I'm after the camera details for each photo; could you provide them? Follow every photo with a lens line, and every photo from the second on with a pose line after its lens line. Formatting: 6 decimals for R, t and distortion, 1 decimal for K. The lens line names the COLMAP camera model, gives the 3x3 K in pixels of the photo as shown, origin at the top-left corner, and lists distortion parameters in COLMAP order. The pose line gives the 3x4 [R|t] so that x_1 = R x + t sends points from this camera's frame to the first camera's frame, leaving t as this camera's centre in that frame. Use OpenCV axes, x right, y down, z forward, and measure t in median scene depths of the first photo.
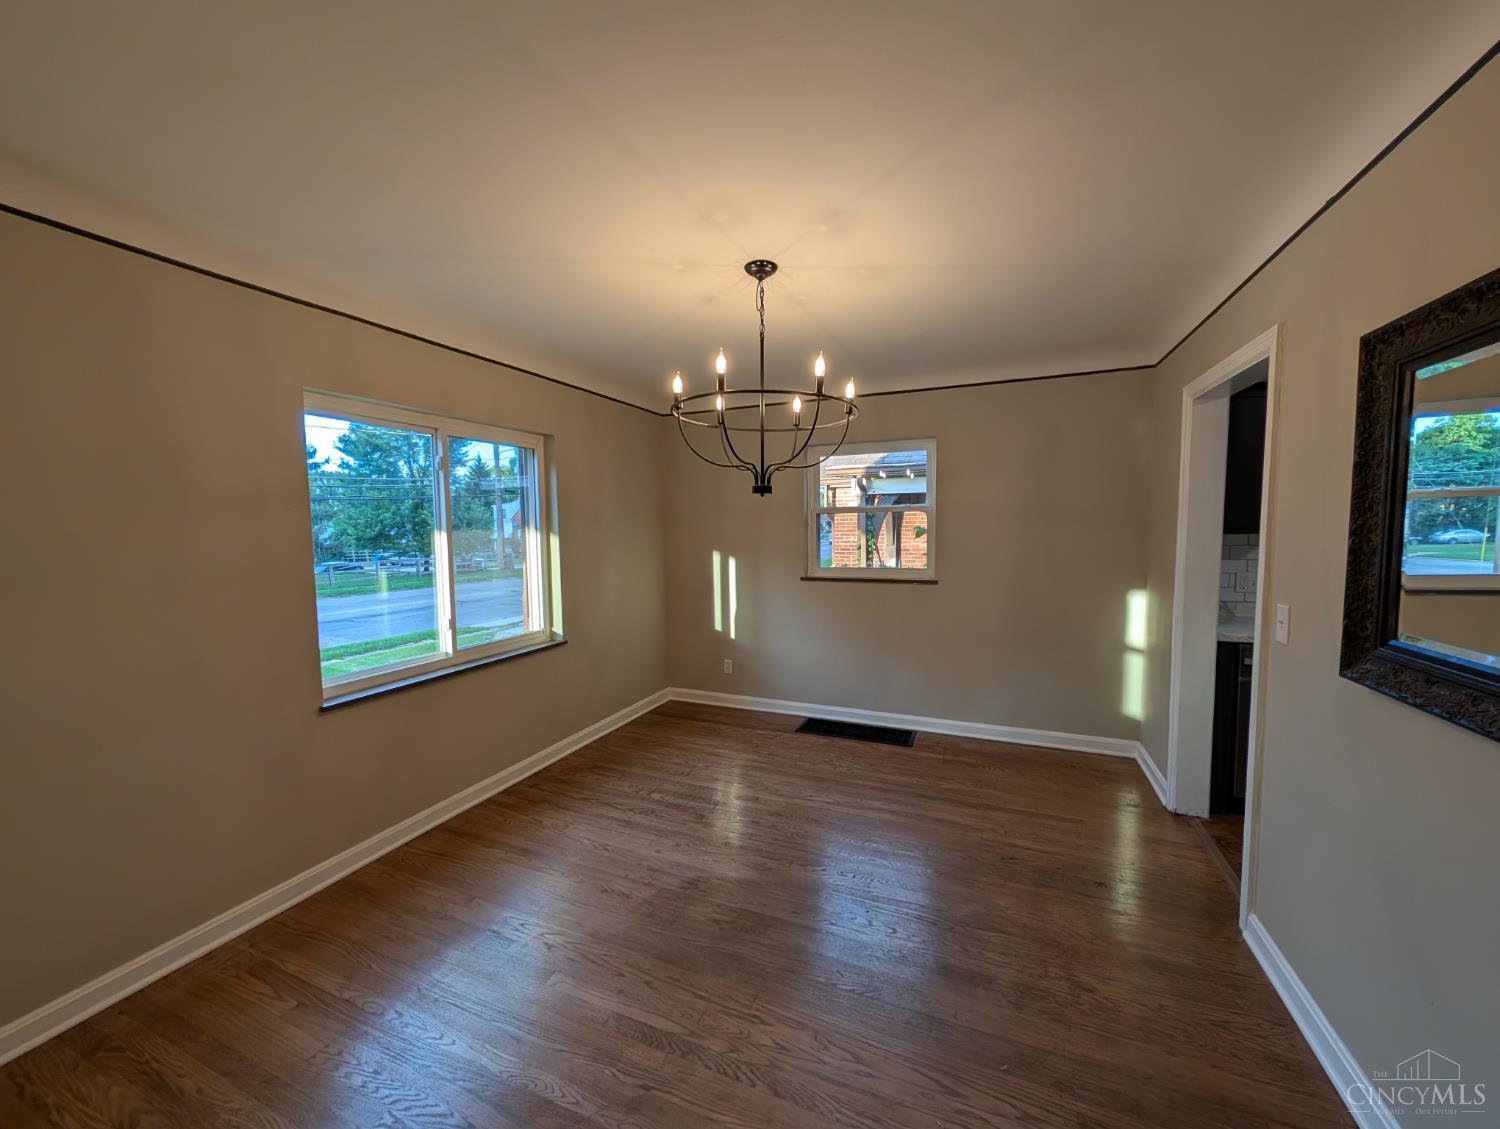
lens RADIAL K [[566.1, 0, 747.8], [0, 566.1, 569.2], [0, 0, 1]] dist [-0.000364, -0.000246]
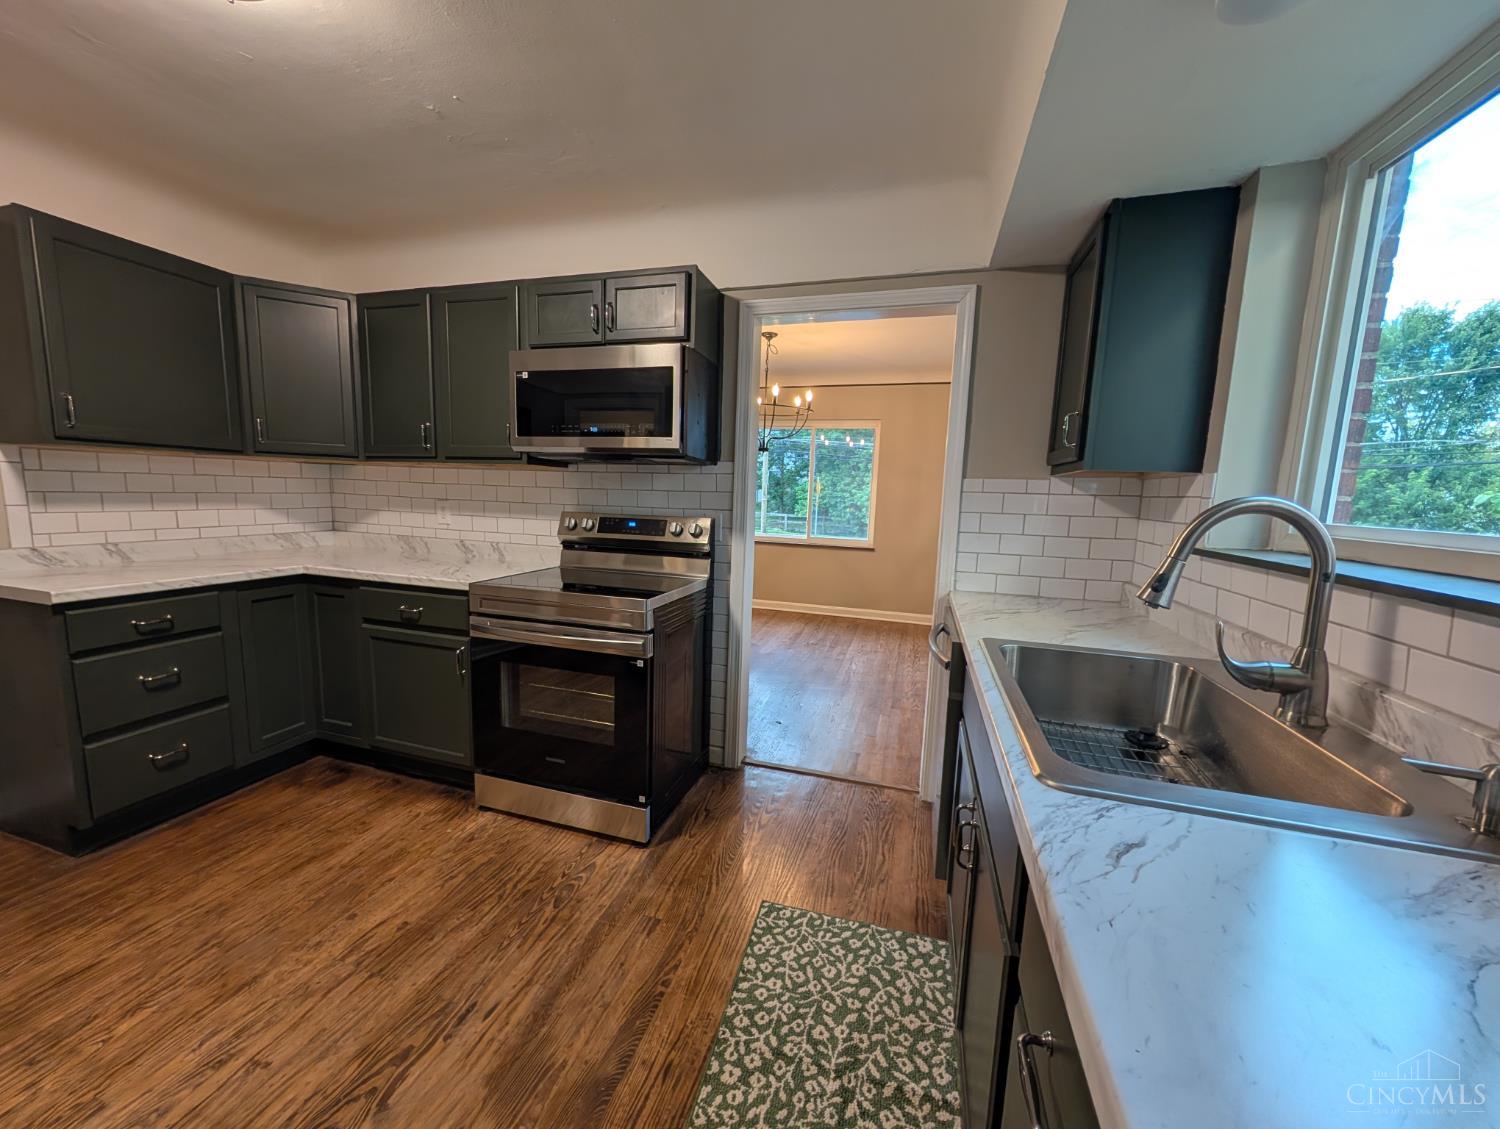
lens RADIAL K [[566.1, 0, 747.8], [0, 566.1, 569.2], [0, 0, 1]] dist [-0.000364, -0.000246]
pose [[0.109235, 0.145731, -0.983275, 1.775910], [-0.104826, 0.985368, 0.134395, 0.004177], [0.988473, 0.088392, 0.122913, 0.661614]]
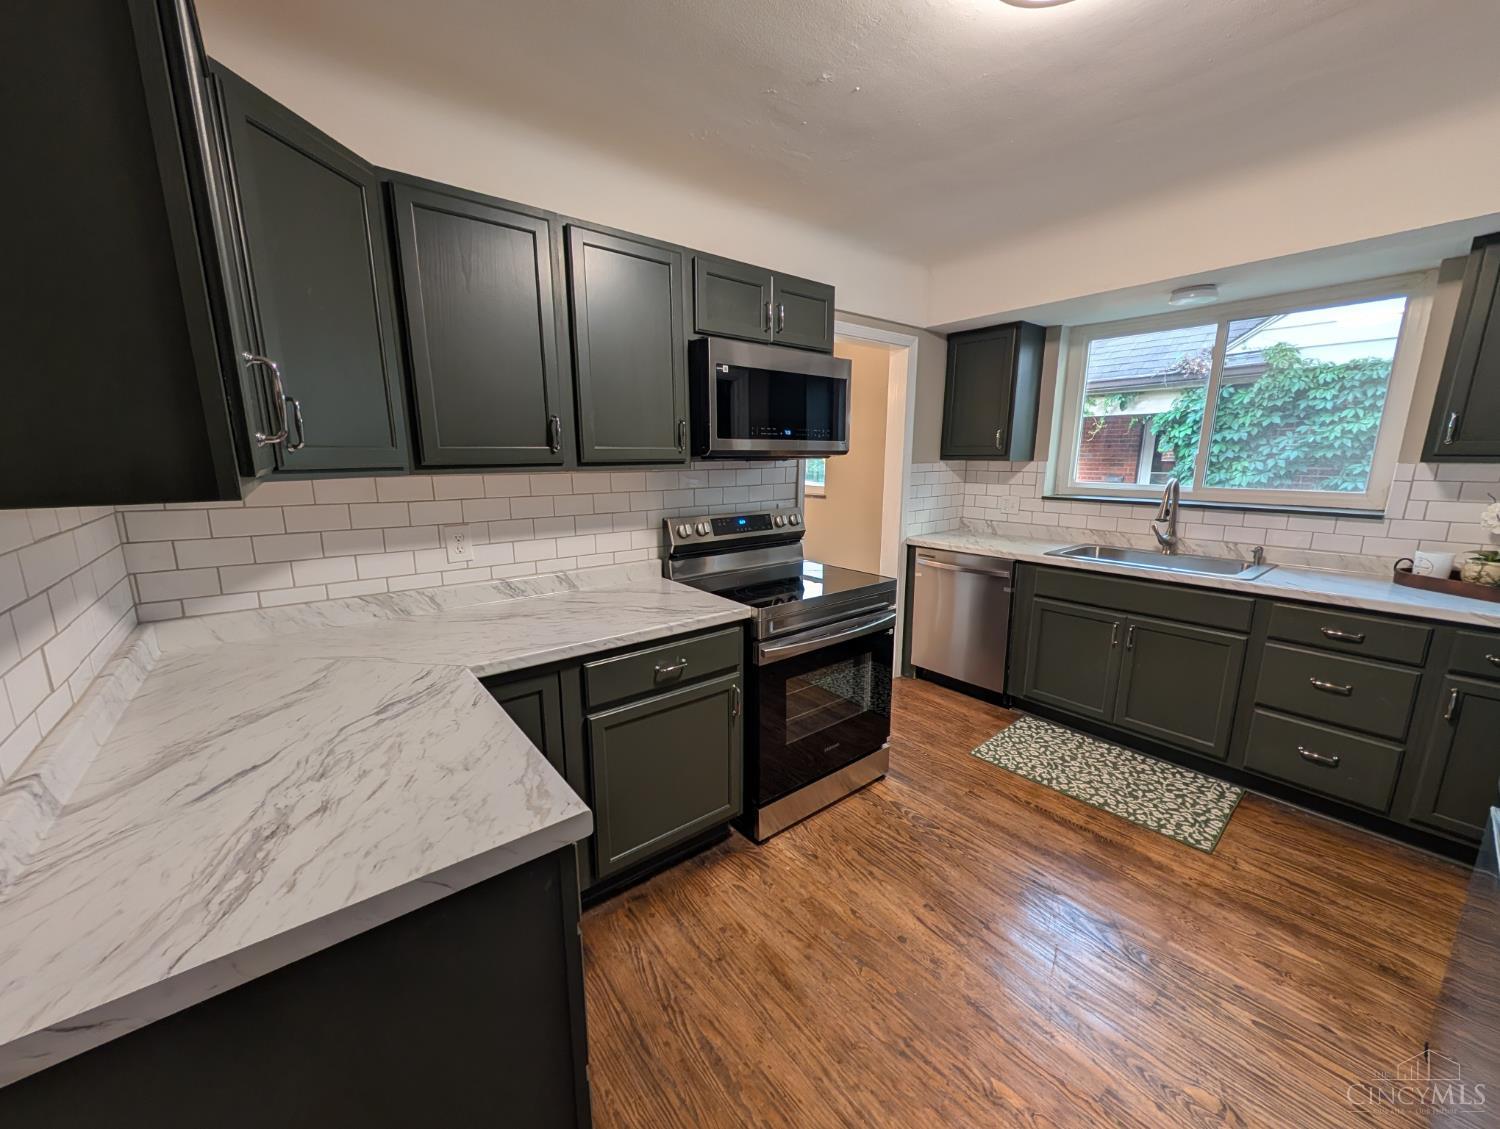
lens RADIAL K [[566.1, 0, 747.8], [0, 566.1, 569.2], [0, 0, 1]] dist [-0.000364, -0.000246]
pose [[0.879375, 0.101595, -0.465164, 1.230703], [-0.039737, 0.989222, 0.140931, 0.023104], [0.474468, -0.105447, 0.873934, -0.320954]]
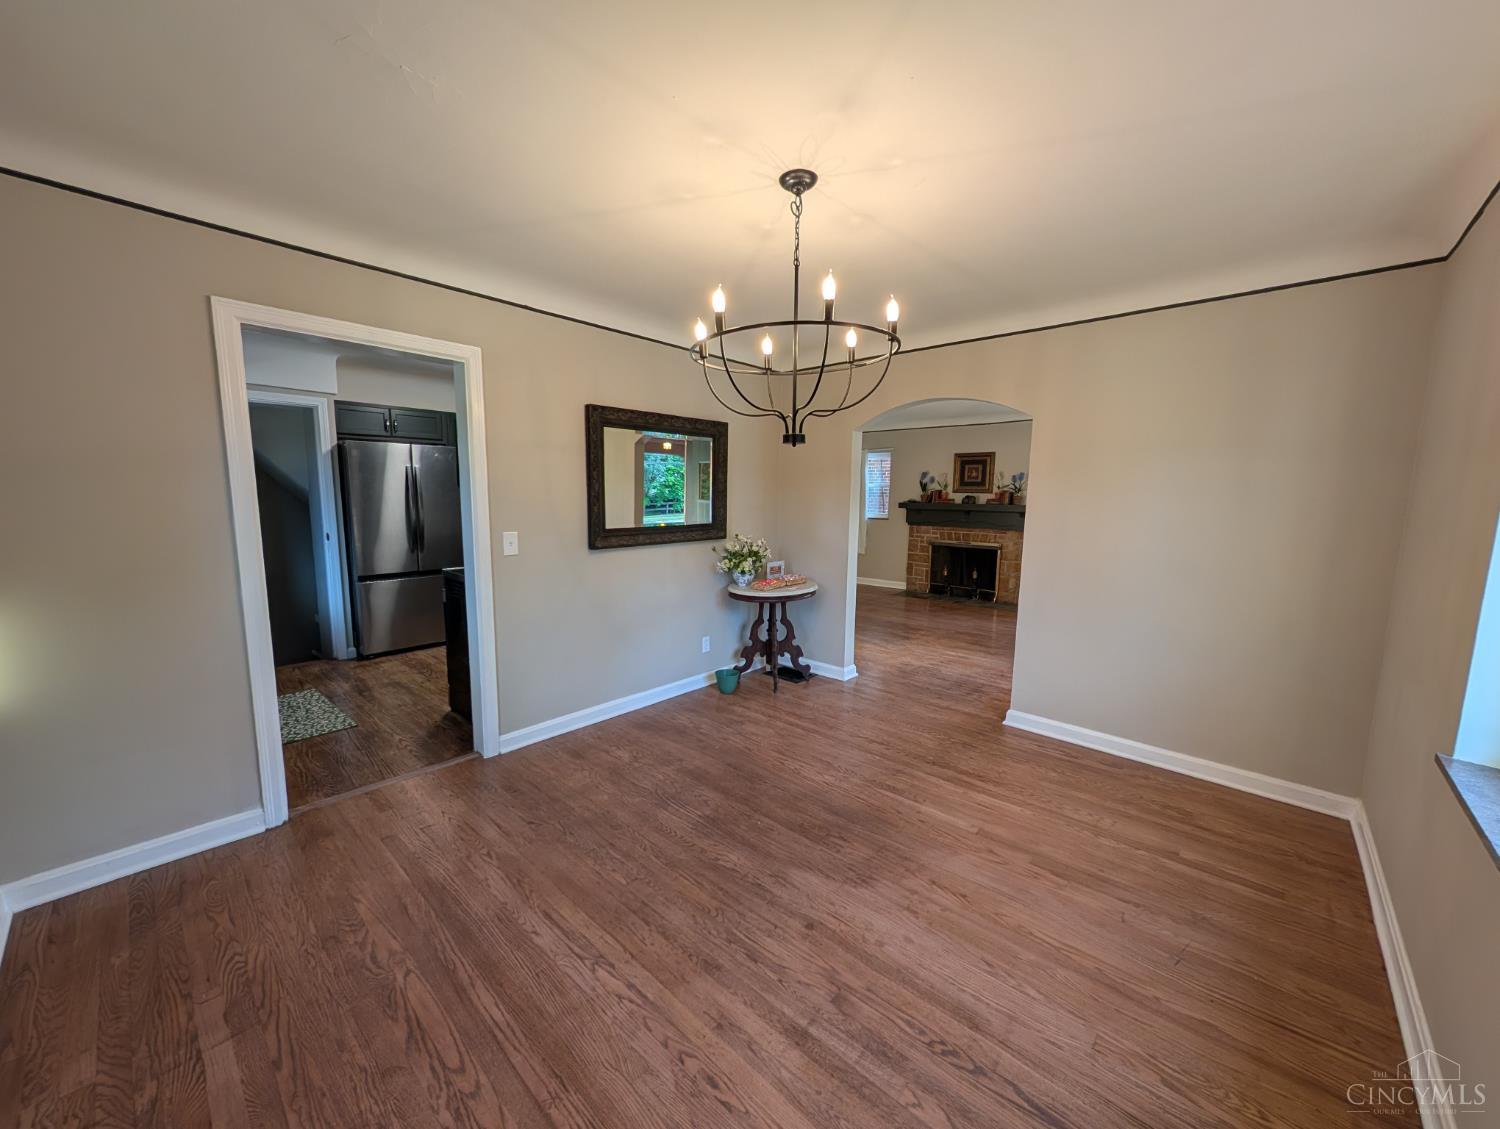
lens RADIAL K [[572.6, 0, 741.7], [0, 572.6, 565.5], [0, 0, 1]] dist [0.016551, -0.000009]
pose [[-0.939731, -0.045063, 0.338932, -0.192548], [0.022500, 0.980978, 0.192812, -0.110857], [-0.341174, 0.188818, -0.920841, 1.699853]]
